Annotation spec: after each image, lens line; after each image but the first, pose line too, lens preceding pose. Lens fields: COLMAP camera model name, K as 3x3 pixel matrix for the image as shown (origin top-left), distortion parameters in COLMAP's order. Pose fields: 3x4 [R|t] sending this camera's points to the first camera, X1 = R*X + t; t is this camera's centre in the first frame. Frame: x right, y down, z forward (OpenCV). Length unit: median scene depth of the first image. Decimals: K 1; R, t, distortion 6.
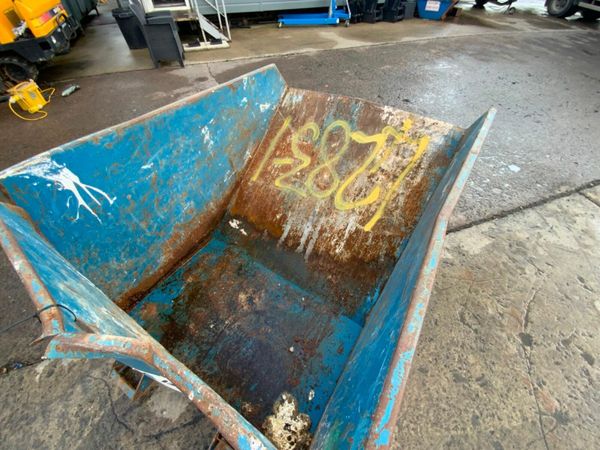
lens RADIAL K [[243.4, 0, 300.0], [0, 243.4, 225.0], [0, 0, 1]] dist [0.022861, -0.019360]
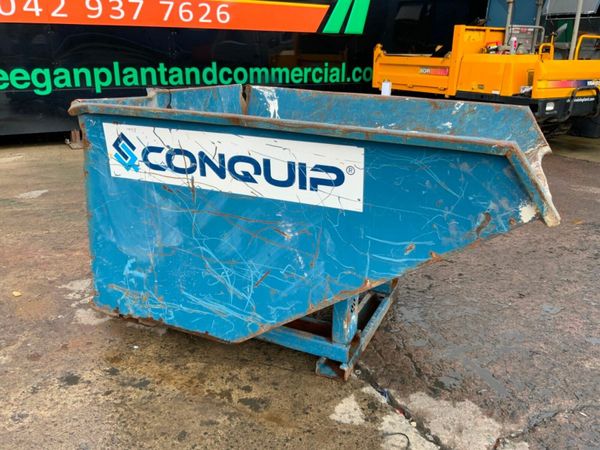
lens RADIAL K [[496.4, 0, 300.0], [0, 496.4, 225.0], [0, 0, 1]] dist [0.113663, -0.212504]
pose [[0.152912, 0.324809, -0.933336, 1.362556], [-0.754736, 0.648070, 0.101882, -0.091827], [0.637959, 0.688843, 0.344243, 0.336614]]
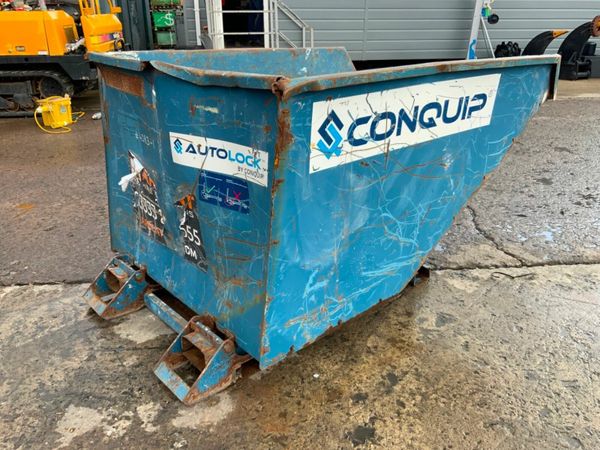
lens RADIAL K [[496.4, 0, 300.0], [0, 496.4, 225.0], [0, 0, 1]] dist [0.113663, -0.212504]
pose [[0.964509, 0.099090, -0.244752, 0.283862], [-0.196277, 0.889085, -0.413525, 0.808104], [0.176629, 0.446887, 0.876980, -0.415926]]
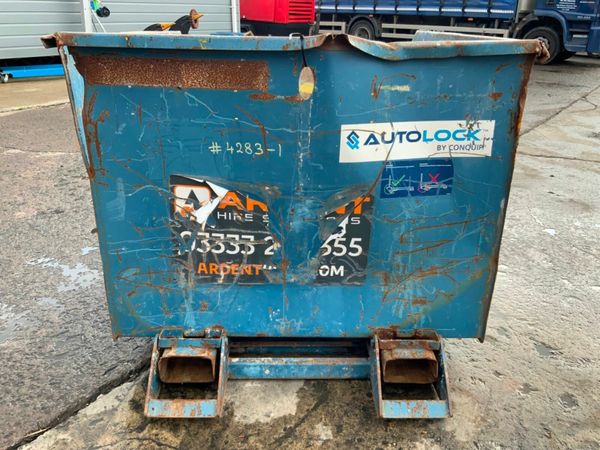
lens RADIAL K [[496.4, 0, 300.0], [0, 496.4, 225.0], [0, 0, 1]] dist [0.113663, -0.212504]
pose [[0.828319, -0.202790, 0.522268, -0.830407], [0.410474, 0.854116, -0.319371, 0.628909], [-0.381312, 0.478918, 0.790720, -0.175315]]
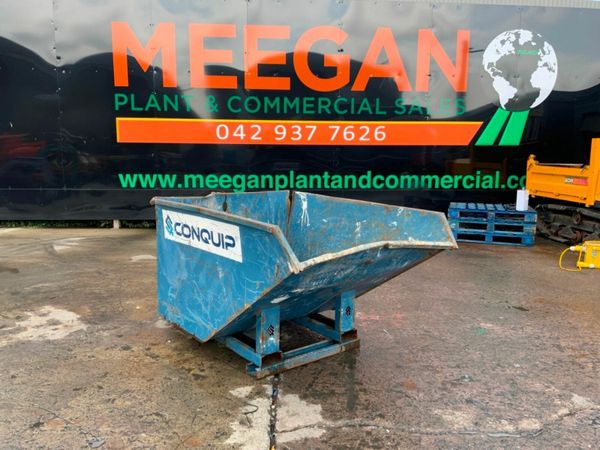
lens RADIAL K [[496.4, 0, 300.0], [0, 496.4, 225.0], [0, 0, 1]] dist [0.113663, -0.212504]
pose [[-0.310708, 0.133073, -0.941144, 2.044638], [-0.722640, 0.610138, 0.324842, -0.928545], [0.617456, 0.781040, -0.093411, 0.944577]]
